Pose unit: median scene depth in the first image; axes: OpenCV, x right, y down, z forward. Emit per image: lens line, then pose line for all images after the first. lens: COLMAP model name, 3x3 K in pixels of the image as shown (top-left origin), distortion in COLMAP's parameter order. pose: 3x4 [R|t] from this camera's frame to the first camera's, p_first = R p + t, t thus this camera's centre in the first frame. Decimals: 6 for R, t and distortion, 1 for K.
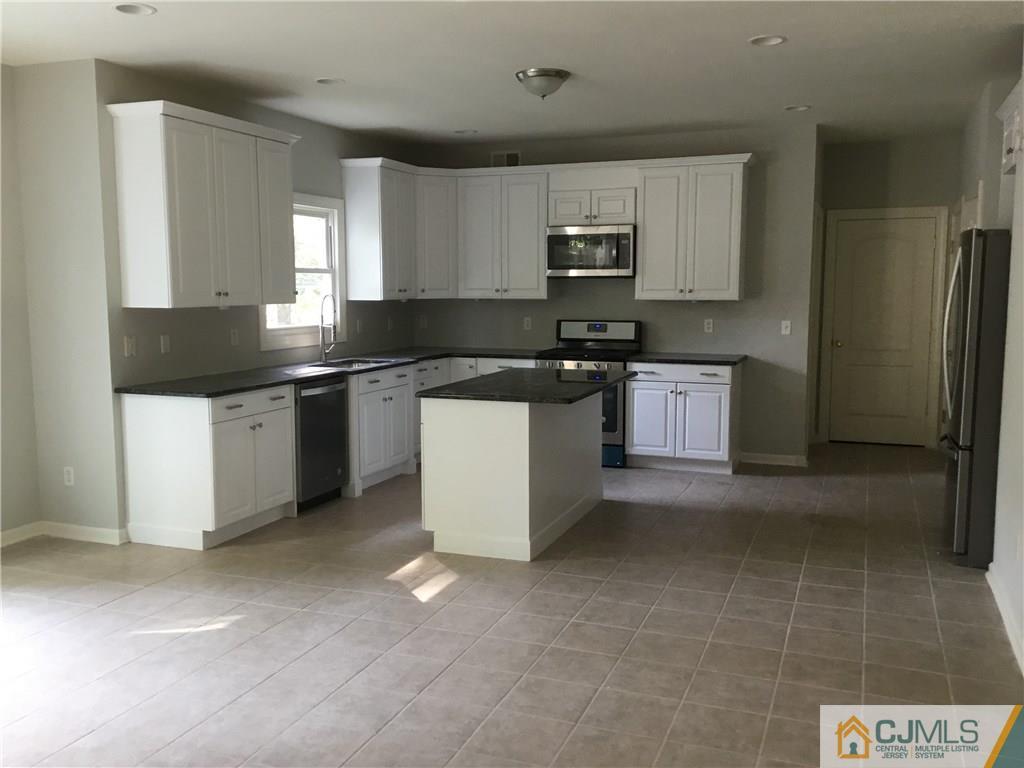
lens RADIAL K [[913.5, 0, 512.0], [0, 913.5, 384.0], [0, 0, 1]] dist [0.126453, -0.226258]
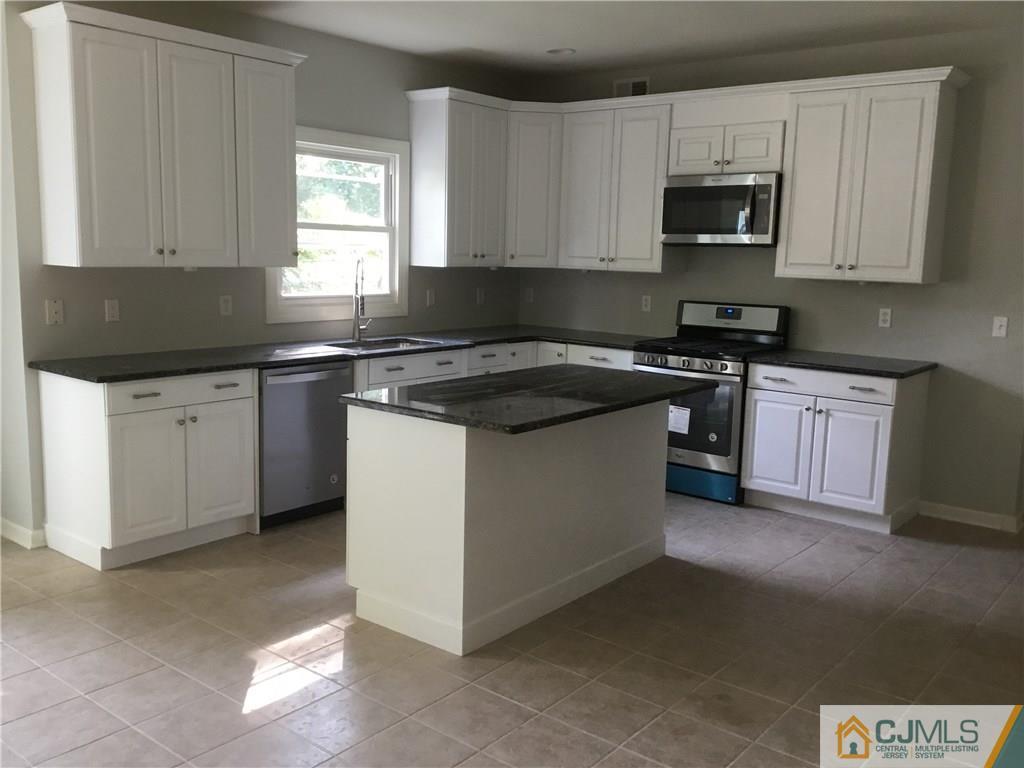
lens RADIAL K [[913.5, 0, 512.0], [0, 913.5, 384.0], [0, 0, 1]] dist [0.126453, -0.226258]
pose [[0.950831, 0.072028, -0.301219, 0.169020], [-0.061333, 0.997110, 0.044828, -0.028624], [0.303577, -0.024149, 0.952501, 0.247100]]
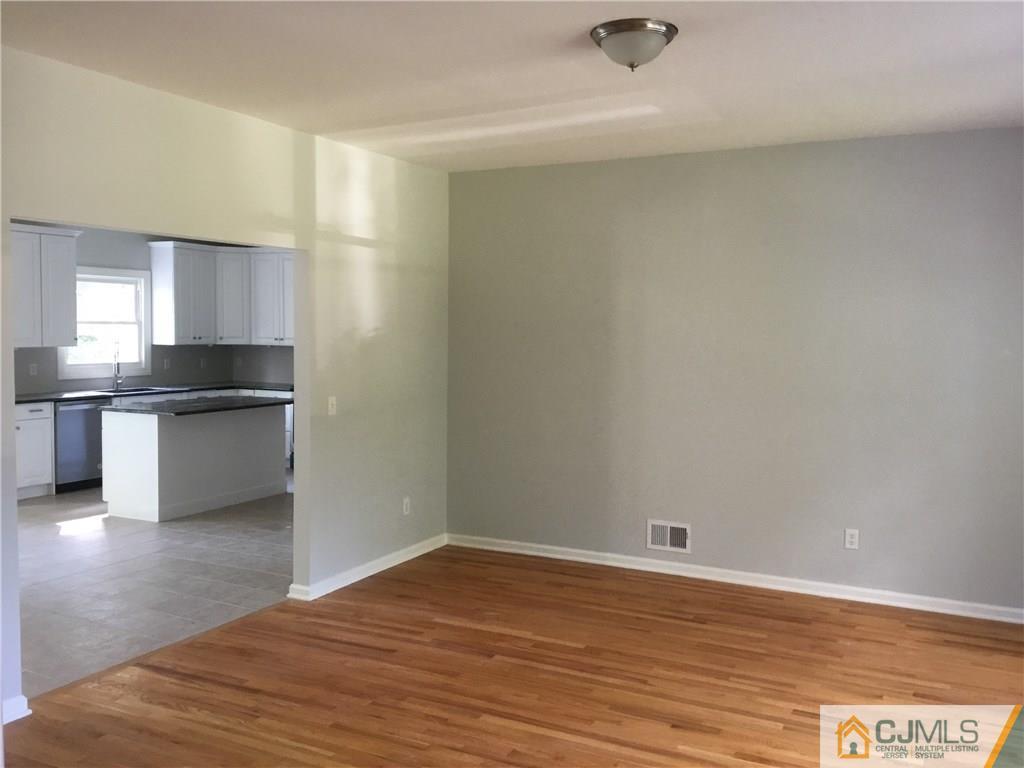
lens RADIAL K [[933.5, 0, 515.1], [0, 933.5, 380.3], [0, 0, 1]] dist [0.130750, -0.257780]
pose [[0.993559, 0.019011, -0.111711, 0.520750], [-0.025081, 0.998270, -0.053184, 0.021889], [0.110507, 0.055643, 0.992317, -0.324510]]
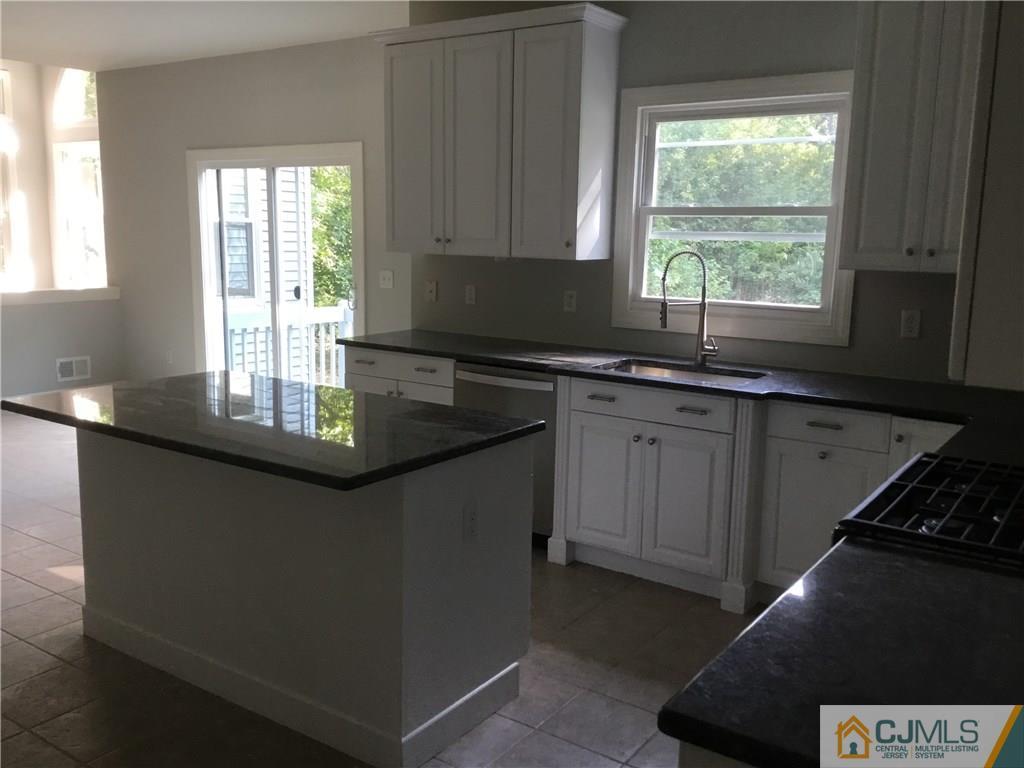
lens RADIAL K [[913.5, 0, 512.0], [0, 913.5, 384.0], [0, 0, 1]] dist [0.126453, -0.226258]
pose [[-0.236649, 0.160338, -0.958274, 0.387752], [-0.128921, 0.972386, 0.194537, -0.107539], [0.963004, 0.169579, -0.209444, 0.964002]]
